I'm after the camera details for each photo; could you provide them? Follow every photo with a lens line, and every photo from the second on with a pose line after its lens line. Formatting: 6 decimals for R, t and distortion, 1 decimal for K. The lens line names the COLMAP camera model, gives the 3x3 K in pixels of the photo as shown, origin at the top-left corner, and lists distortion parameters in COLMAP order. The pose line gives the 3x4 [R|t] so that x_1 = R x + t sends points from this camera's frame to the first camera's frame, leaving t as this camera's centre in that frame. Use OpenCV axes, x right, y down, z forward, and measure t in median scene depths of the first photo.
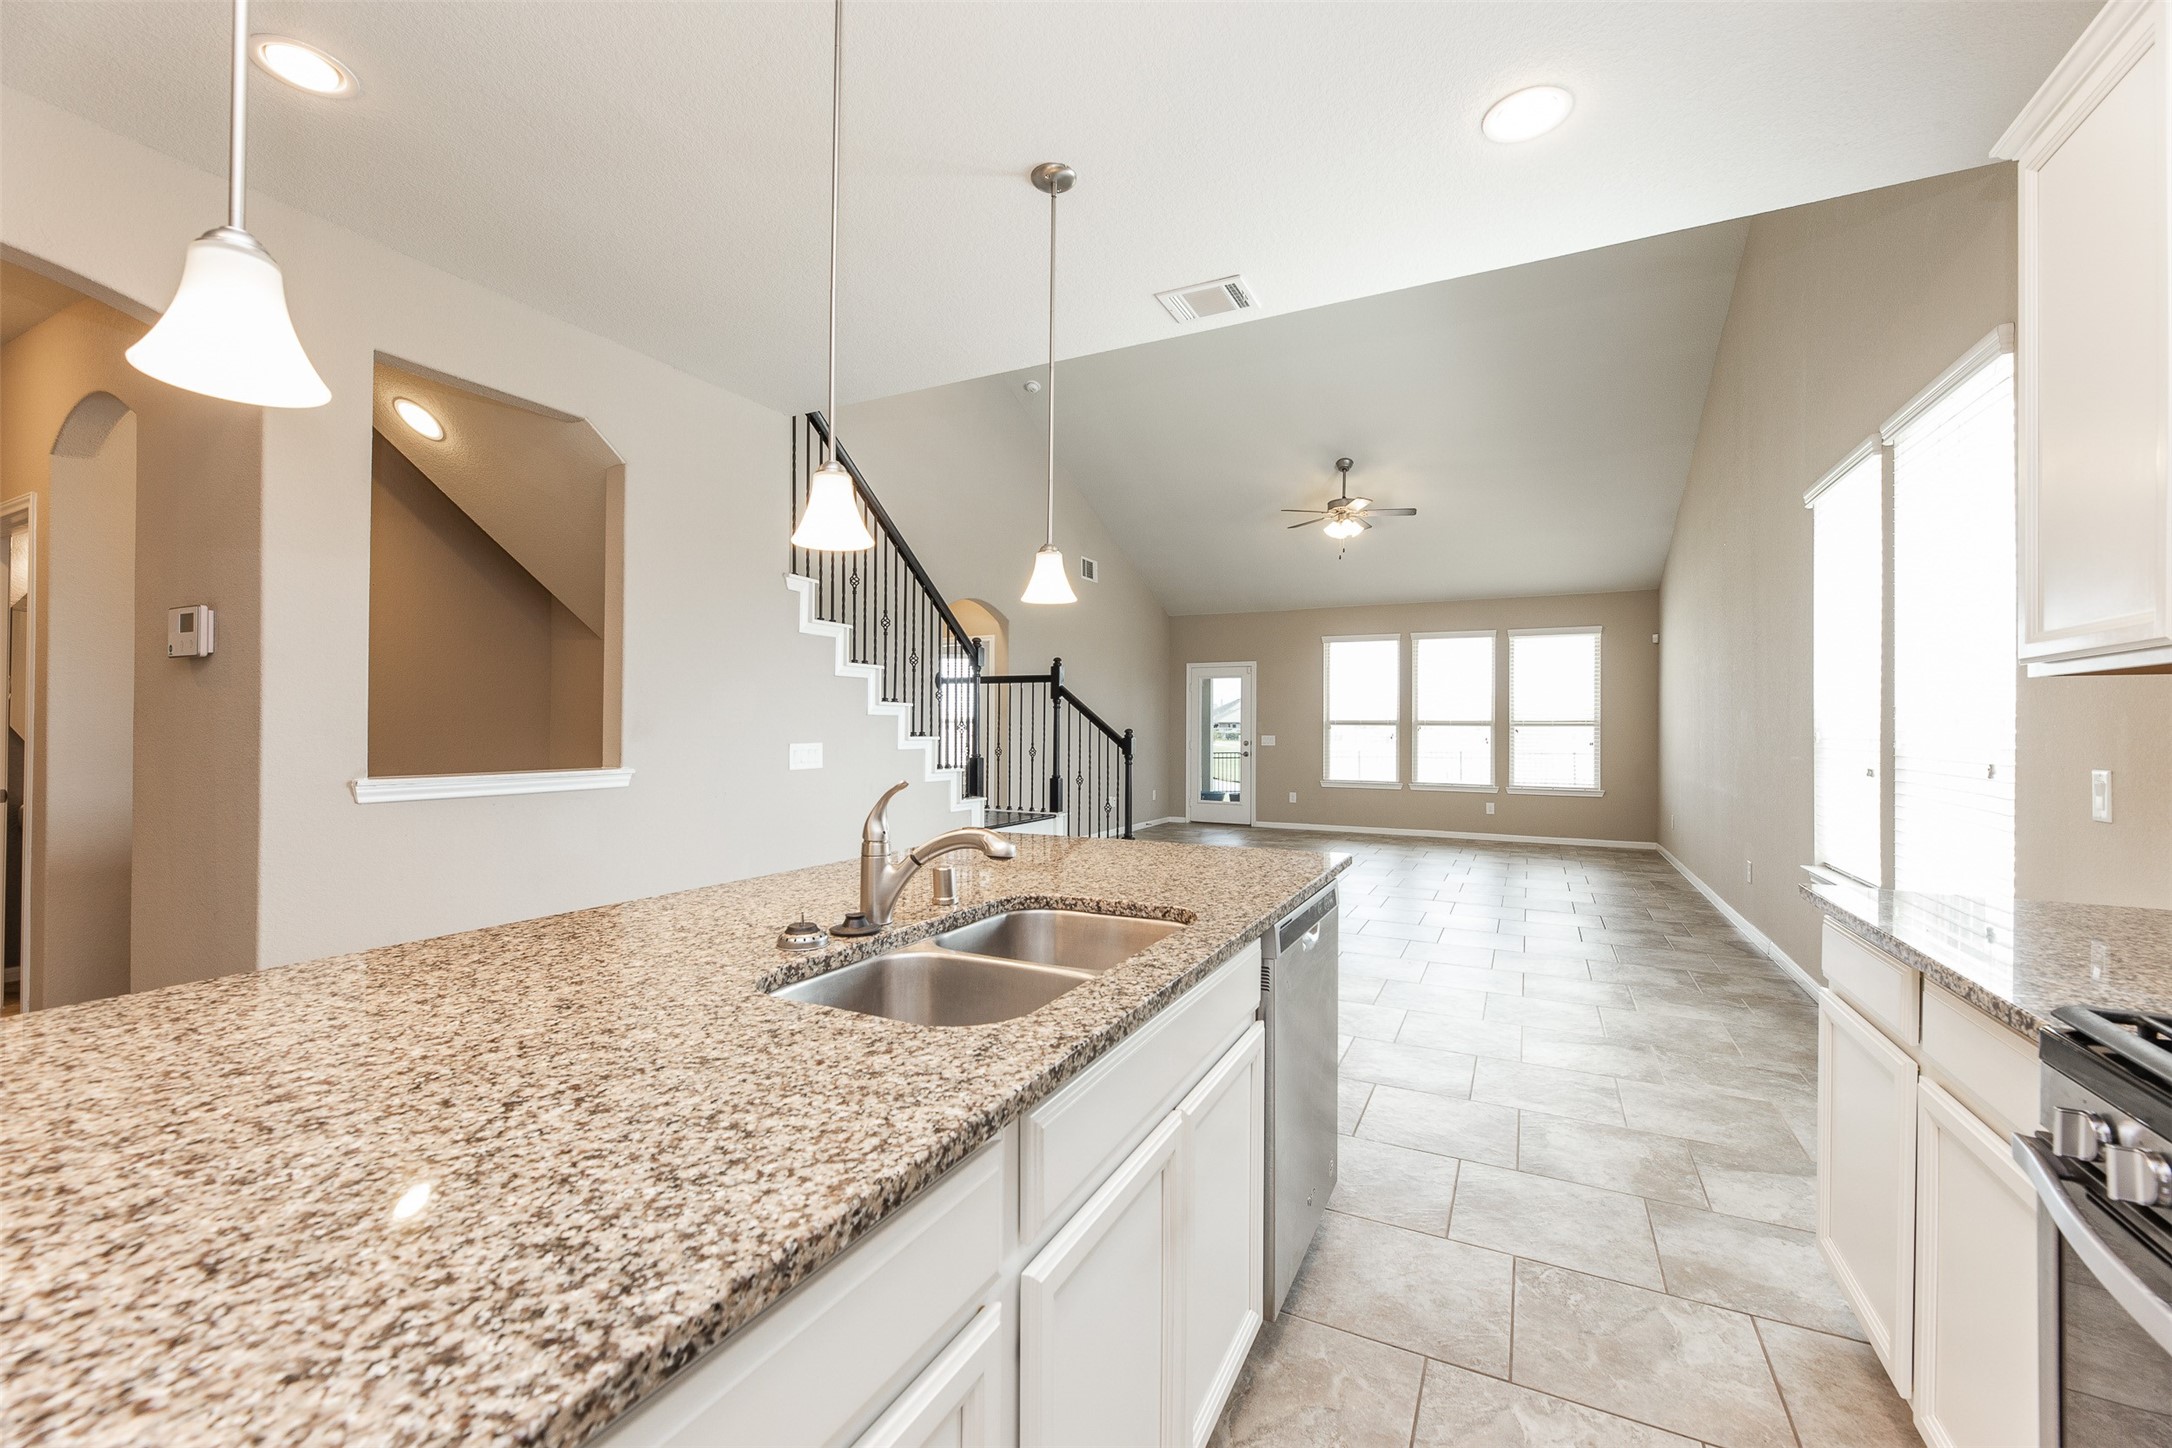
lens RADIAL K [[877.2, 0, 1084.2], [0, 877.2, 728.6], [0, 0, 1]] dist [-0.006357, 0.001151]
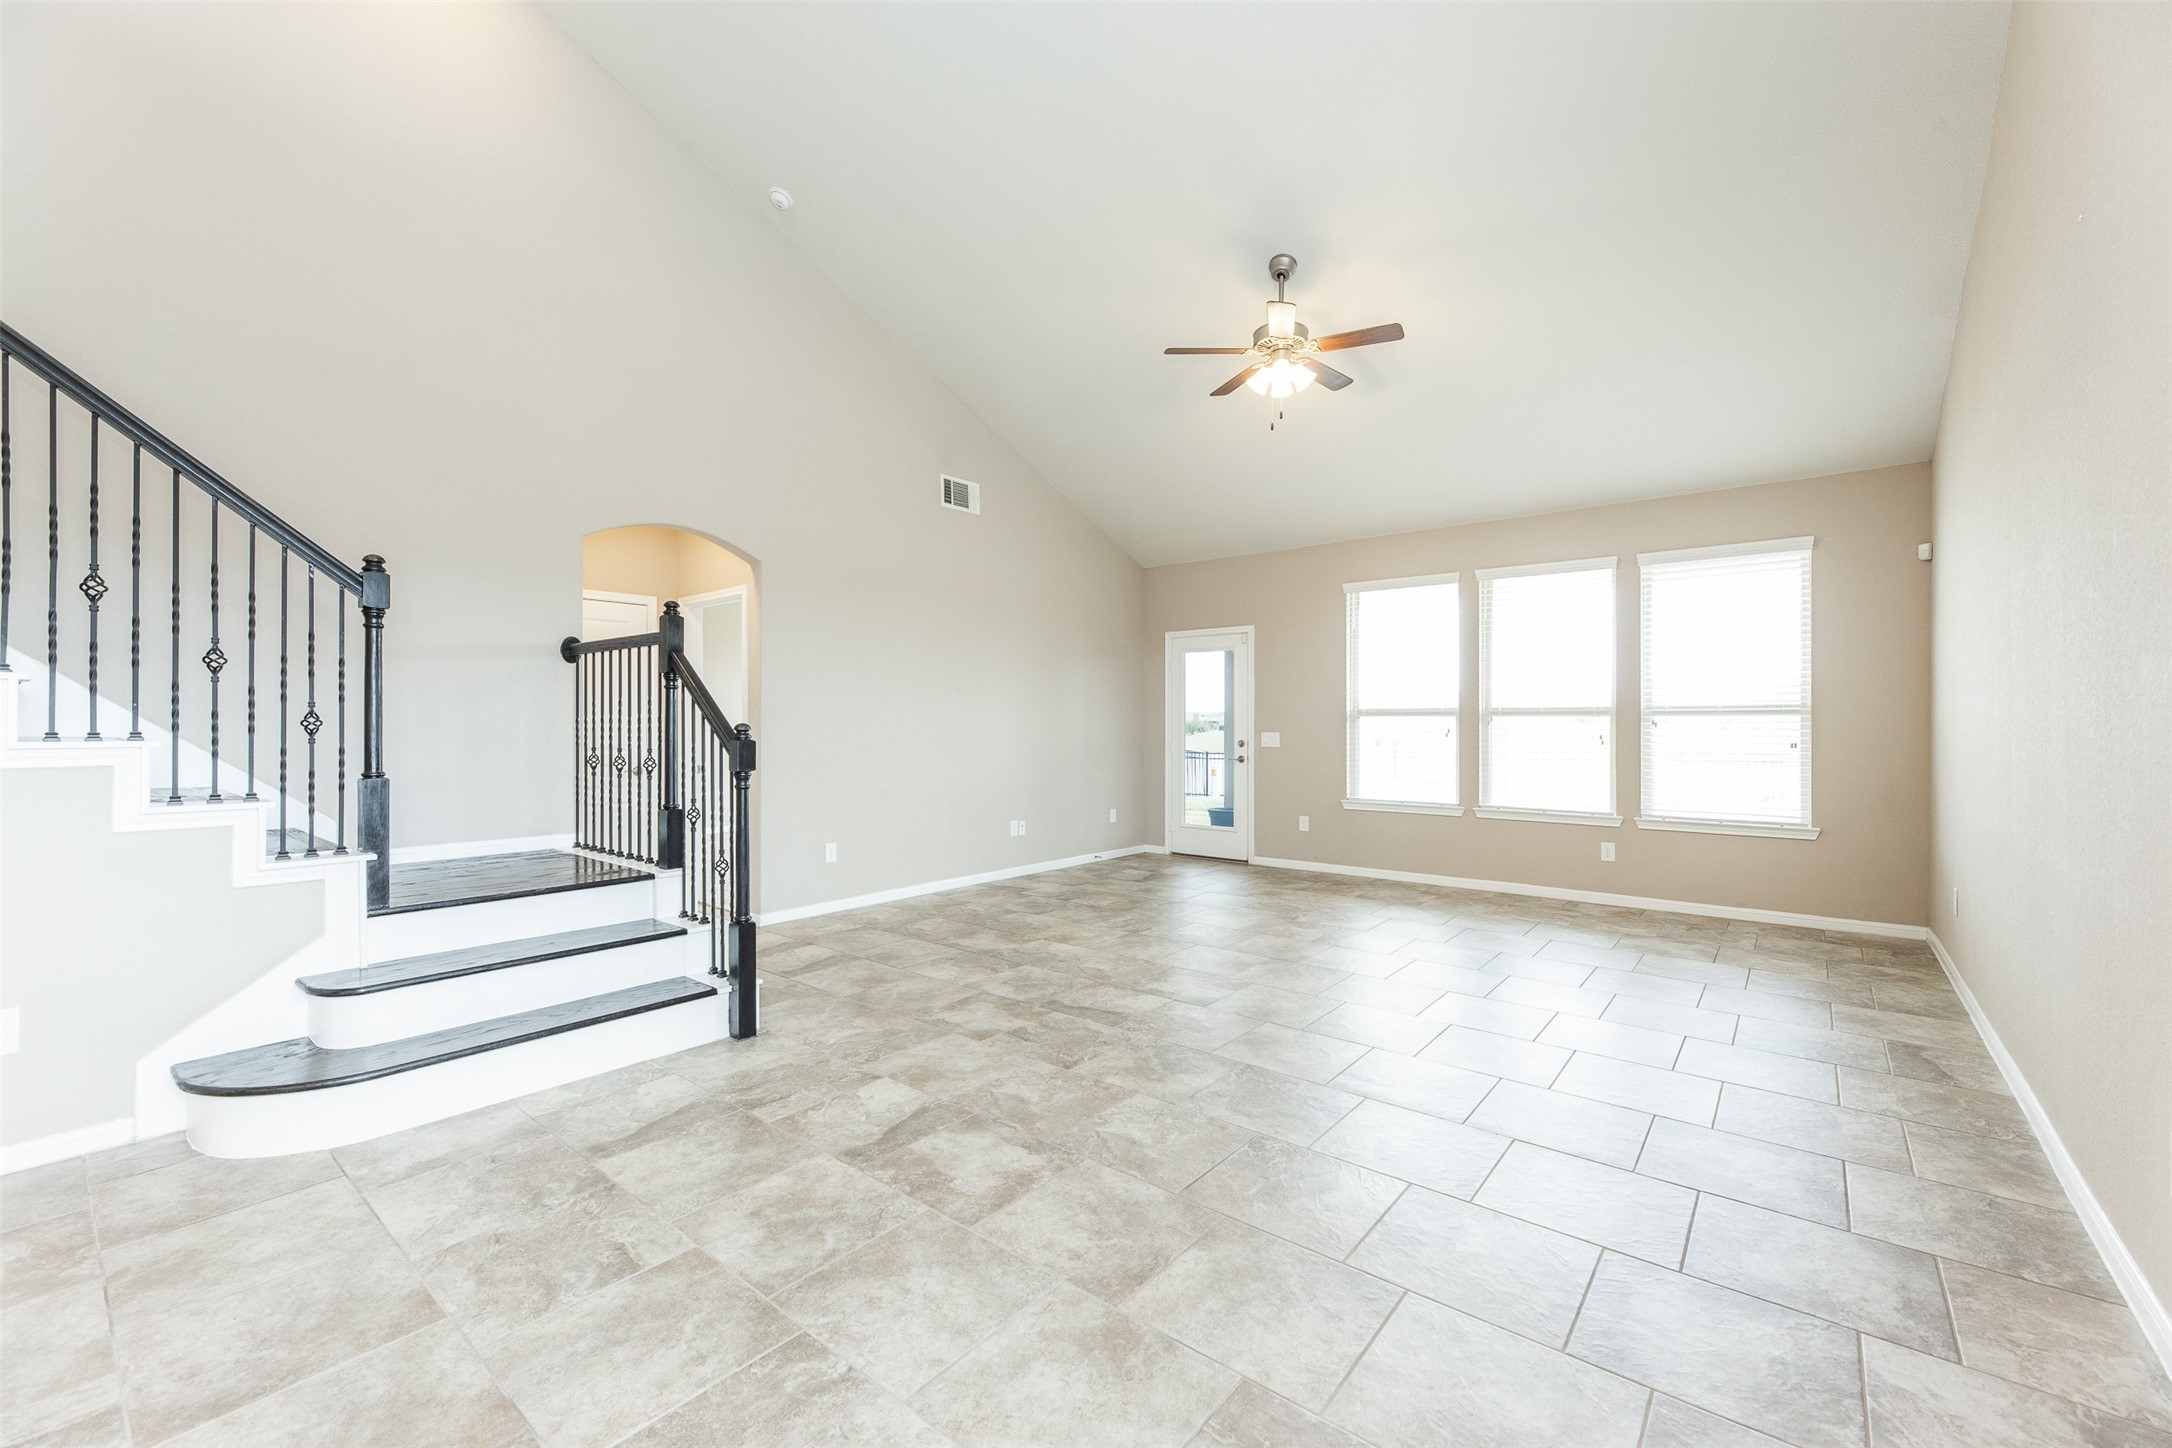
lens RADIAL K [[877.2, 0, 1079.7], [0, 877.2, 726.7], [0, 0, 1]] dist [-0.006357, 0.001151]
pose [[0.975966, -0.004960, -0.217866, 0.237087], [0.005488, 0.999983, 0.001818, 0.001365], [0.217853, -0.002969, 0.975977, 0.327353]]
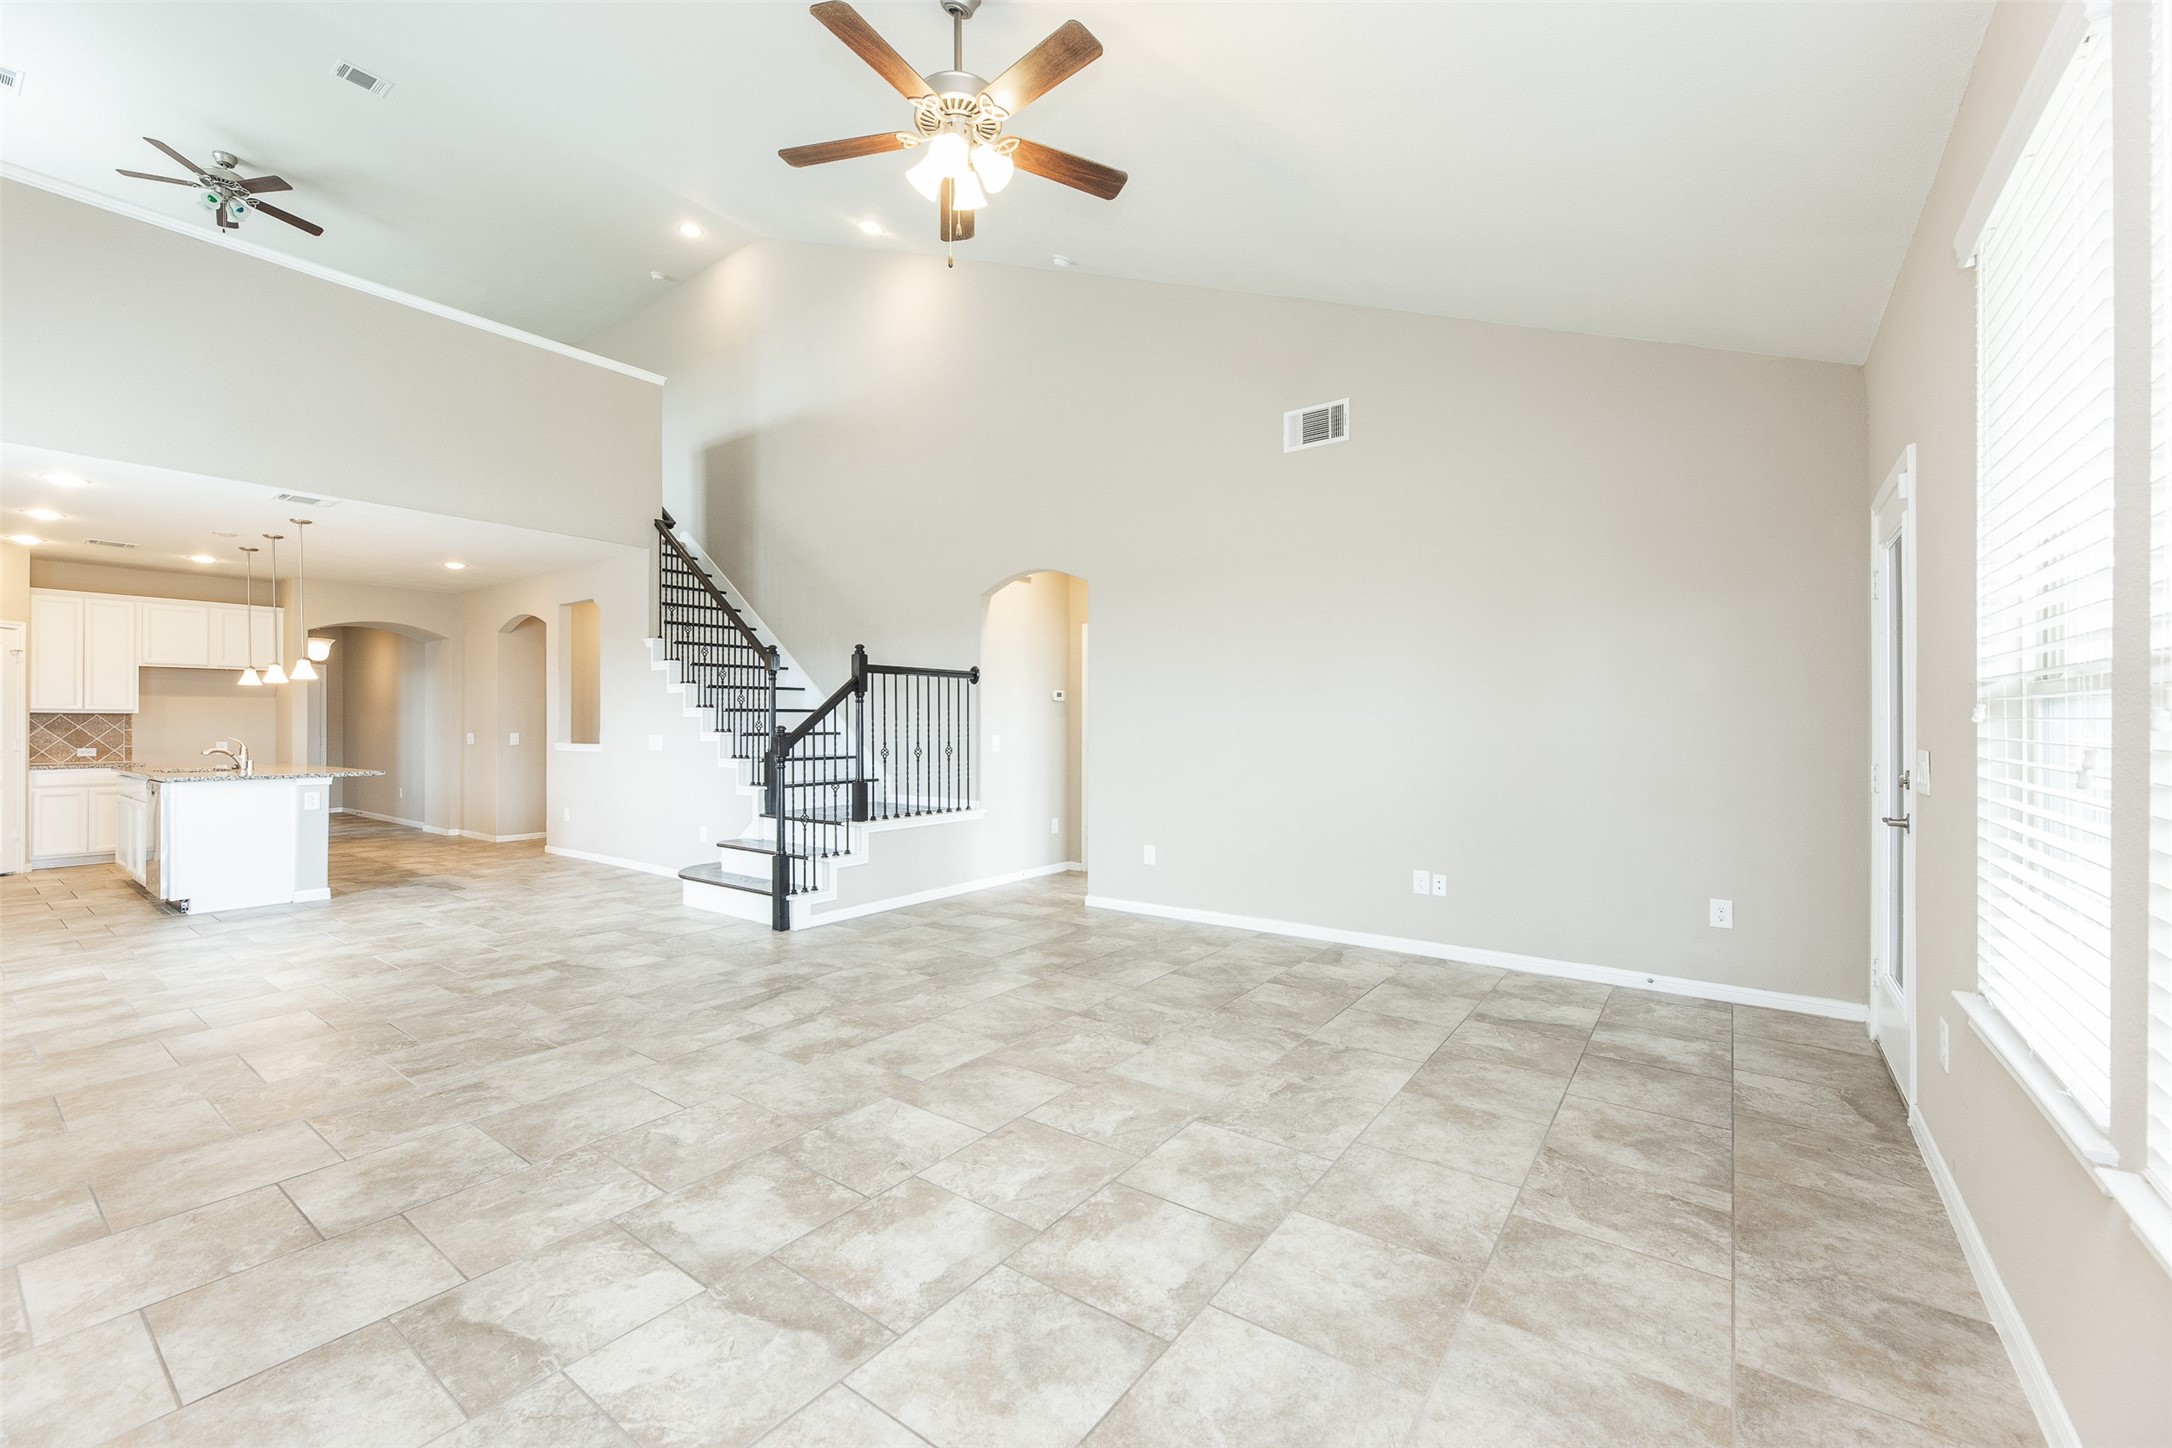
lens RADIAL K [[877.2, 0, 1077.5], [0, 877.2, 711.1], [0, 0, 1]] dist [-0.006357, 0.001151]
pose [[-0.169440, -0.029785, -0.985090, 0.564663], [-0.003135, 0.999554, -0.029683, 0.009001], [0.985535, -0.001941, -0.169458, 0.989416]]
